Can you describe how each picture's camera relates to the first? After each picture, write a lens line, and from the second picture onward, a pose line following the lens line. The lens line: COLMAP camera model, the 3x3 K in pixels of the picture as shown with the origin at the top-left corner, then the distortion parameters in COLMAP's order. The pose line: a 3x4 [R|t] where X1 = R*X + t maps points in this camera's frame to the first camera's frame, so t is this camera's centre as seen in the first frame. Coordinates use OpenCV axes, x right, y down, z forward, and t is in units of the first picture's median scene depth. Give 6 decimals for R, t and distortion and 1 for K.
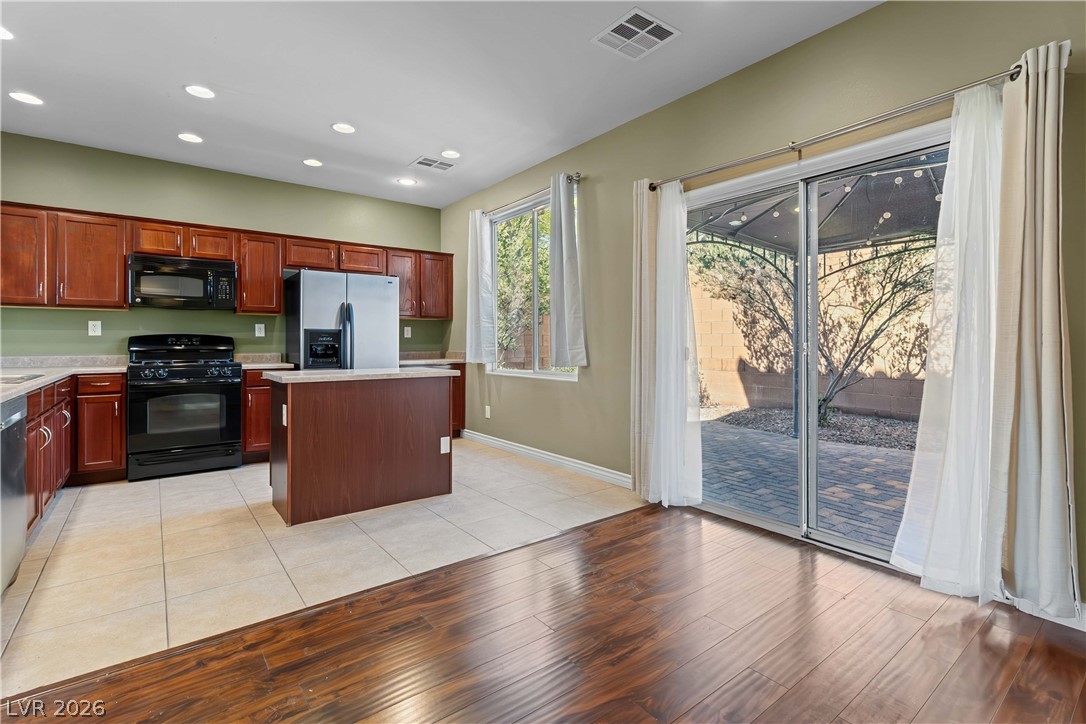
lens RADIAL K [[509.7, 0, 553.4], [0, 509.7, 343.5], [0, 0, 1]] dist [0.001342, 0.000320]
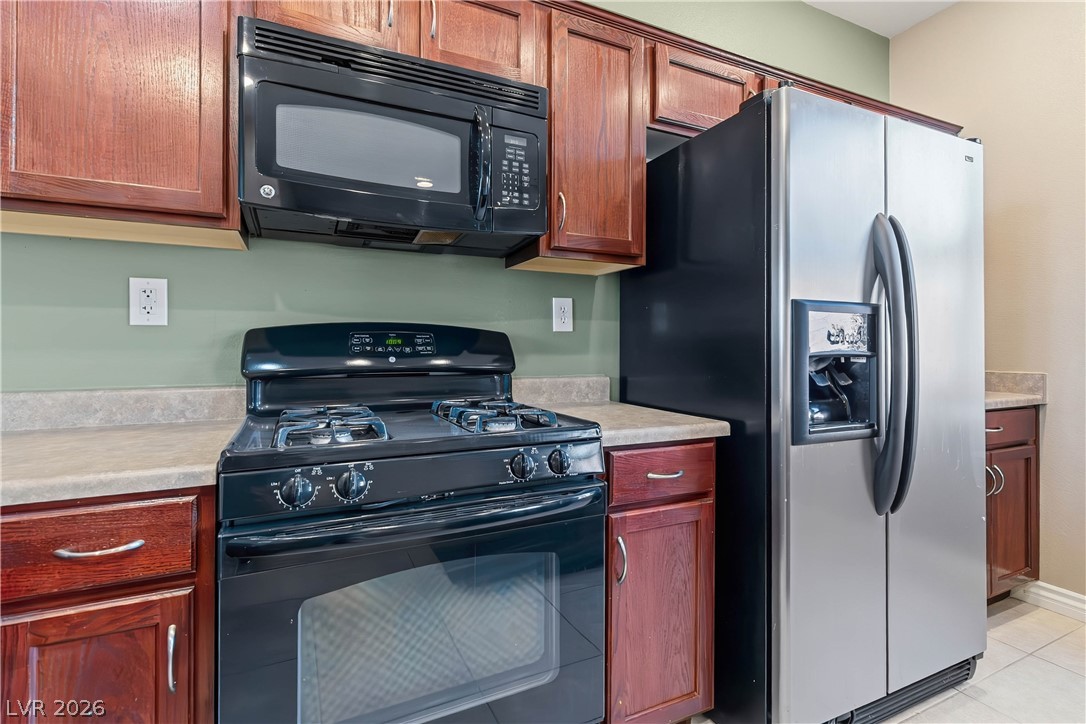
lens RADIAL K [[509.7, 0, 553.4], [0, 509.7, 343.5], [0, 0, 1]] dist [0.001342, 0.000320]
pose [[0.979485, -0.000070, -0.201518, -0.578623], [-0.001220, 0.999980, -0.006274, -0.003147], [0.201515, 0.006391, 0.979465, 0.725453]]
